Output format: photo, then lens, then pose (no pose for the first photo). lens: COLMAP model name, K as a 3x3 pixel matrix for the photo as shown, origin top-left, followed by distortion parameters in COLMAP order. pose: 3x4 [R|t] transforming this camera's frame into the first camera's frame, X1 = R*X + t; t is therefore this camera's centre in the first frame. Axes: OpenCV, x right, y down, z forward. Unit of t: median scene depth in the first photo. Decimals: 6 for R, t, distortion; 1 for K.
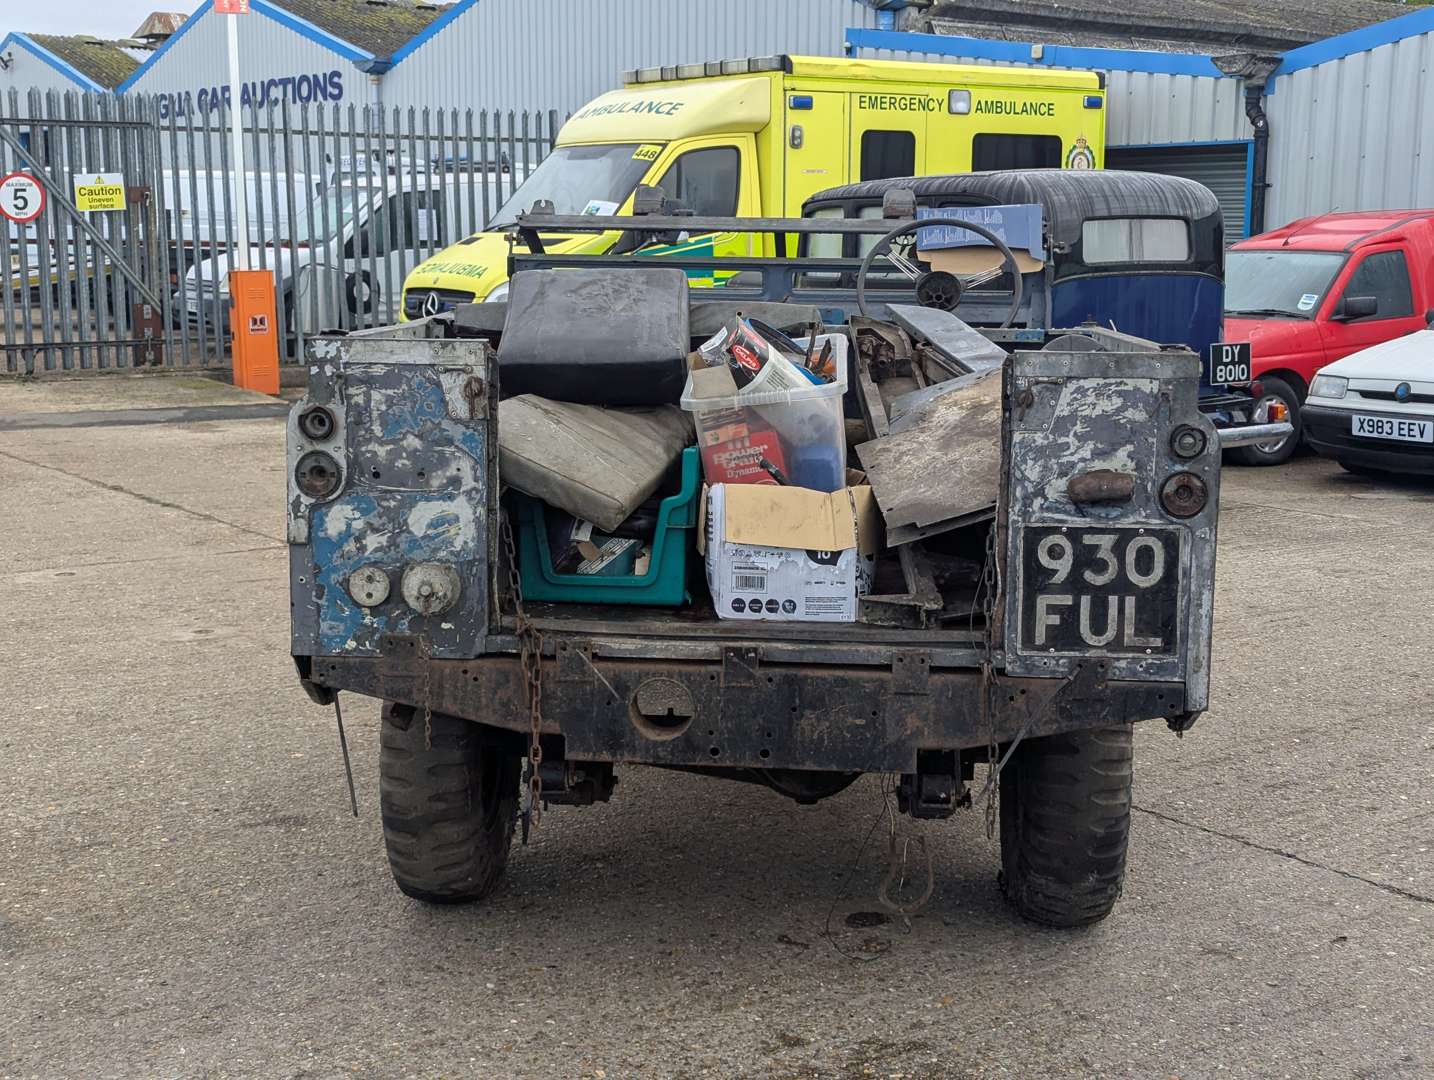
lens RADIAL K [[2008.7, 0, 708.3], [0, 2008.7, 536.5], [0, 0, 1]] dist [0.080234, 0.000000]
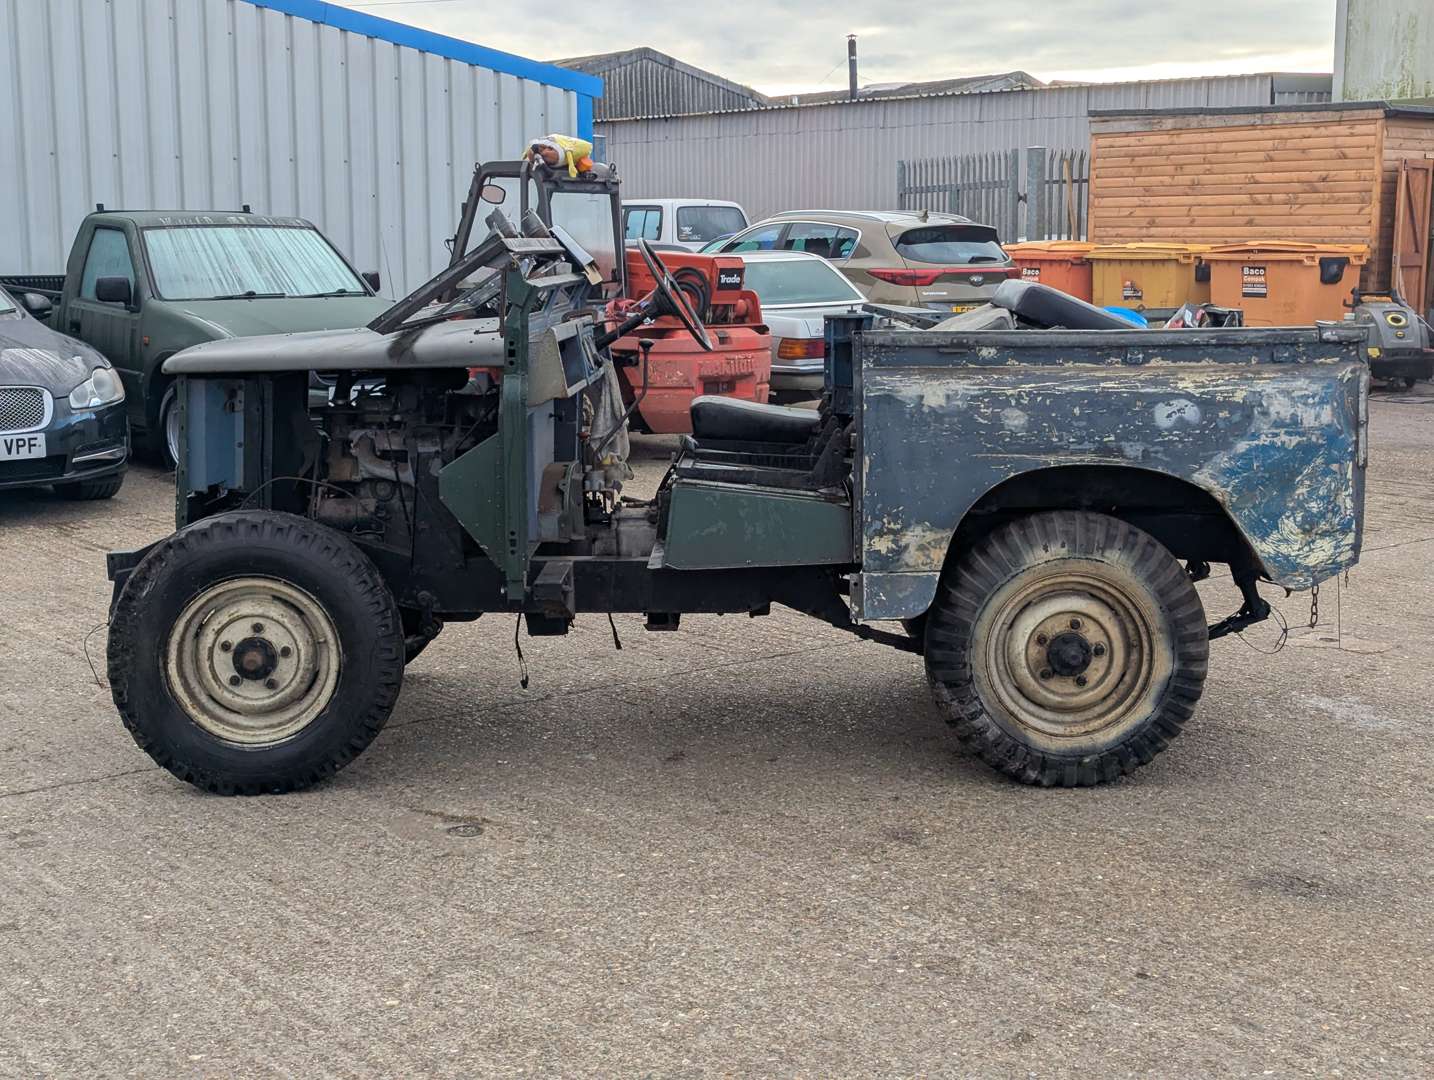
lens RADIAL K [[2008.7, 0, 740.2], [0, 2008.7, 530.1], [0, 0, 1]] dist [0.080234, 0.000000]
pose [[-0.069645, -0.158538, 0.984893, -1.637805], [0.151554, 0.974149, 0.167526, -0.268635], [-0.985992, 0.160932, -0.043817, 1.523984]]
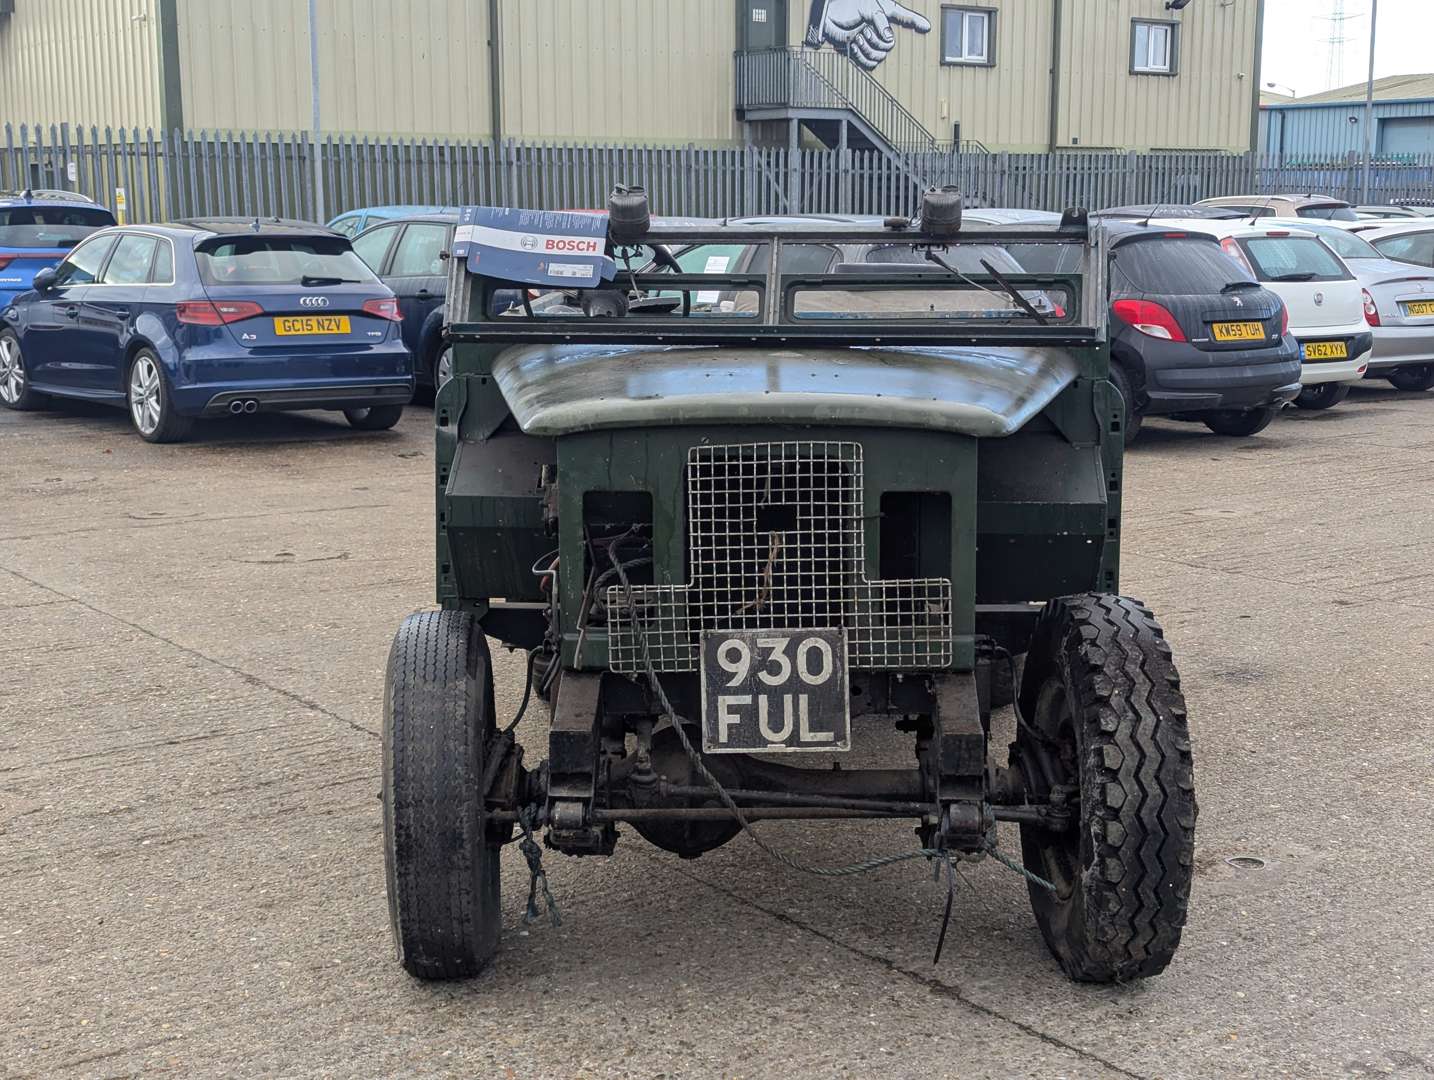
lens RADIAL K [[2008.7, 0, 734.3], [0, 2008.7, 564.2], [0, 0, 1]] dist [0.080234, 0.000000]
pose [[-0.999243, -0.009421, -0.037734, 0.132344], [-0.021018, 0.947151, 0.320099, -0.457863], [0.032724, 0.320650, -0.946632, 2.870994]]
